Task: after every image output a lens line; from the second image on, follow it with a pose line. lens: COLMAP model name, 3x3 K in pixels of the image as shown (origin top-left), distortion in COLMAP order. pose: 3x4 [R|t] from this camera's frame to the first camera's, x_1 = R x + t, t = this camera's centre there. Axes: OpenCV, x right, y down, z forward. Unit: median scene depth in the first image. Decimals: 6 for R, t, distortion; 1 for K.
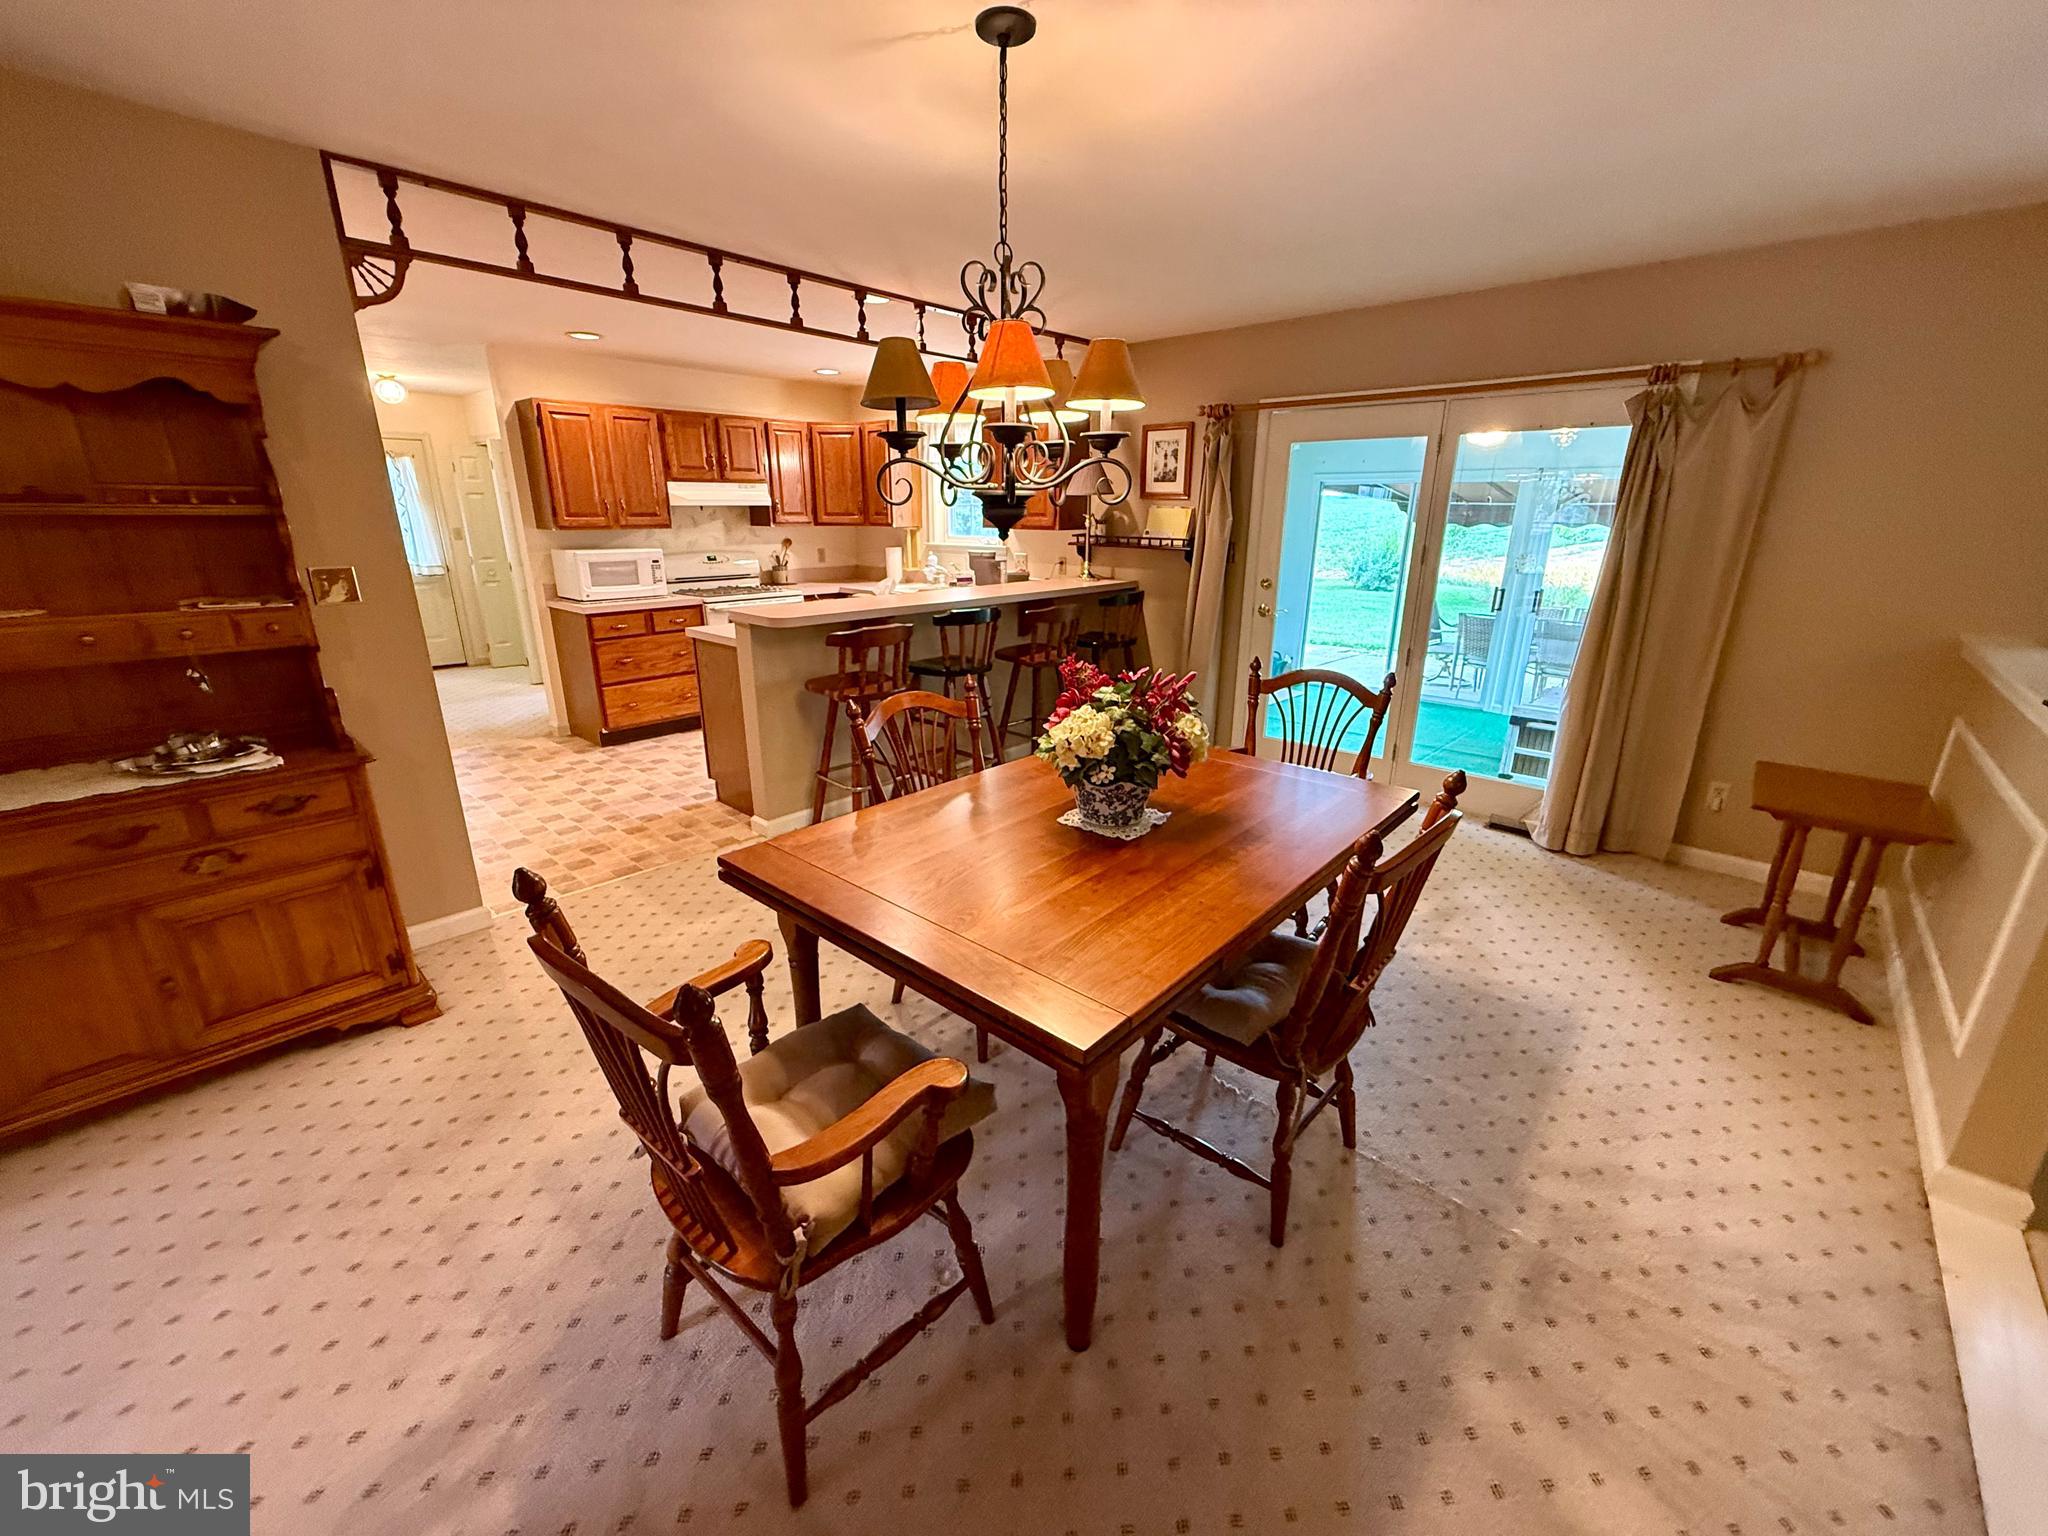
lens RADIAL K [[813.7, 0, 1018.3], [0, 813.7, 765.6], [0, 0, 1]] dist [-0.000801, 0.000468]
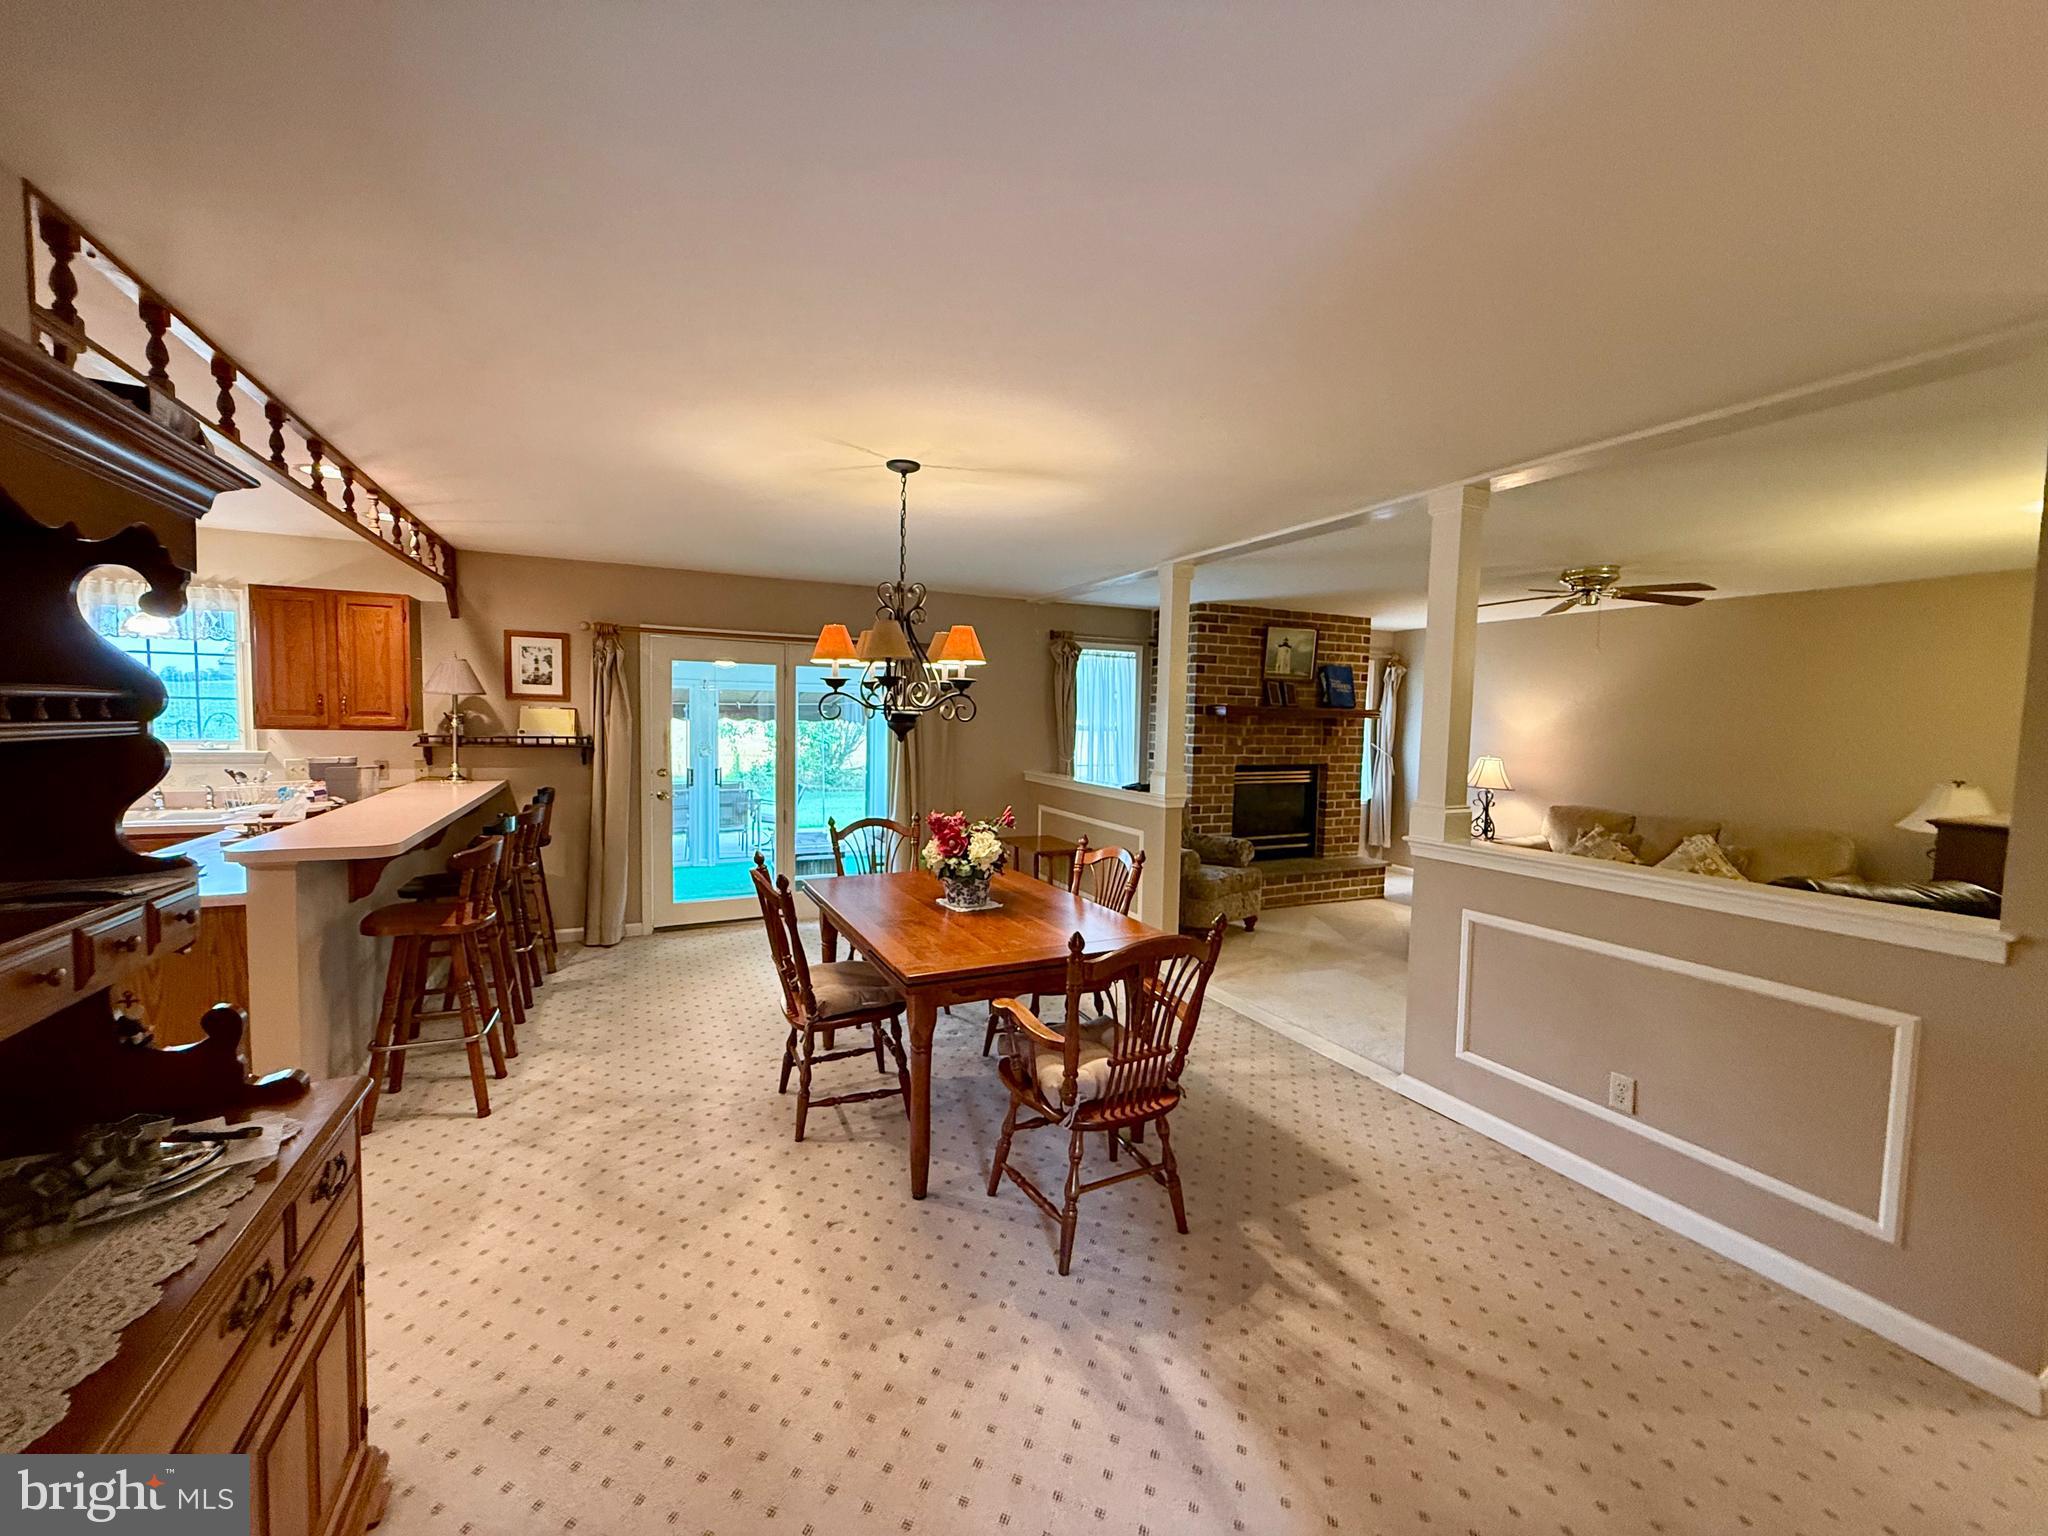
lens RADIAL K [[813.7, 0, 1020.7], [0, 813.7, 765.5], [0, 0, 1]] dist [-0.000801, 0.000468]
pose [[0.377773, -0.054798, 0.924275, -0.525095], [0.258707, 0.964735, -0.048543, -0.038458], [-0.889021, 0.257455, 0.378627, 0.084840]]
